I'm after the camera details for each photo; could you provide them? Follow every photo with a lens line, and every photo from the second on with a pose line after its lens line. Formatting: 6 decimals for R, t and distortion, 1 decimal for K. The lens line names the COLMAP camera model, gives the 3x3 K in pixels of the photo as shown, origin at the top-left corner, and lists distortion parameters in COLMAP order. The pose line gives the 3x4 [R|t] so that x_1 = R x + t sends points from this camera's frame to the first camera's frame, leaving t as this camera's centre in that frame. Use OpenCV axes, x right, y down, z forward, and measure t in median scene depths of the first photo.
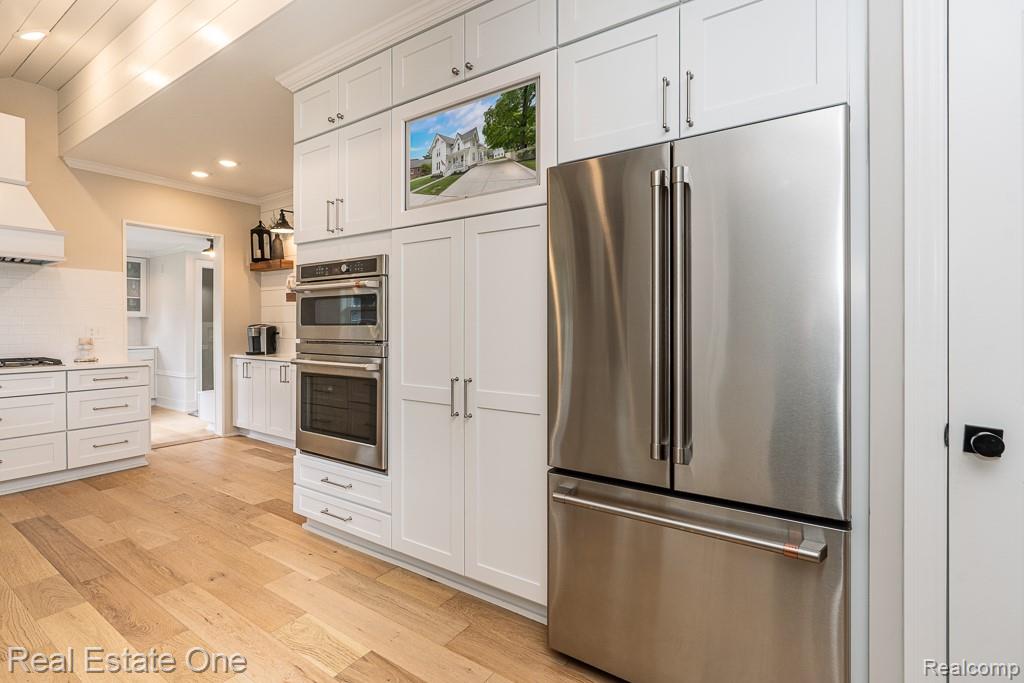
lens RADIAL K [[474.4, 0, 515.0], [0, 474.4, 333.2], [0, 0, 1]] dist [-0.001445, 0.000163]
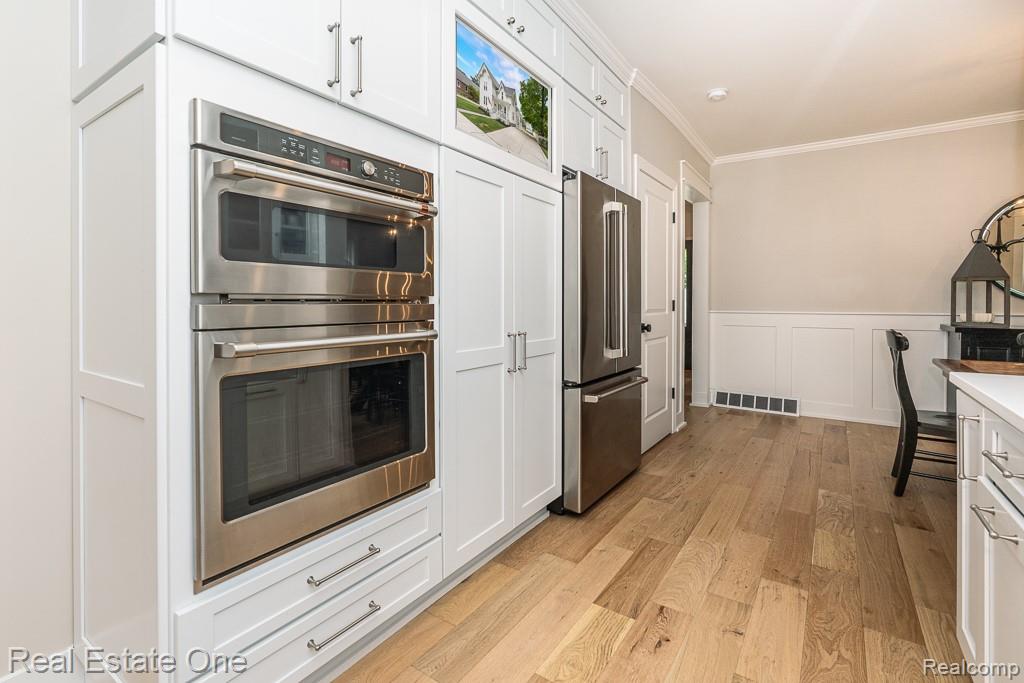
lens RADIAL K [[474.4, 0, 517.5], [0, 474.4, 302.5], [0, 0, 1]] dist [-0.001445, 0.000163]
pose [[0.003906, -0.005545, 0.999977, -1.082020], [0.010903, 0.999925, 0.005502, 0.025848], [-0.999933, 0.010881, 0.003967, 0.958678]]
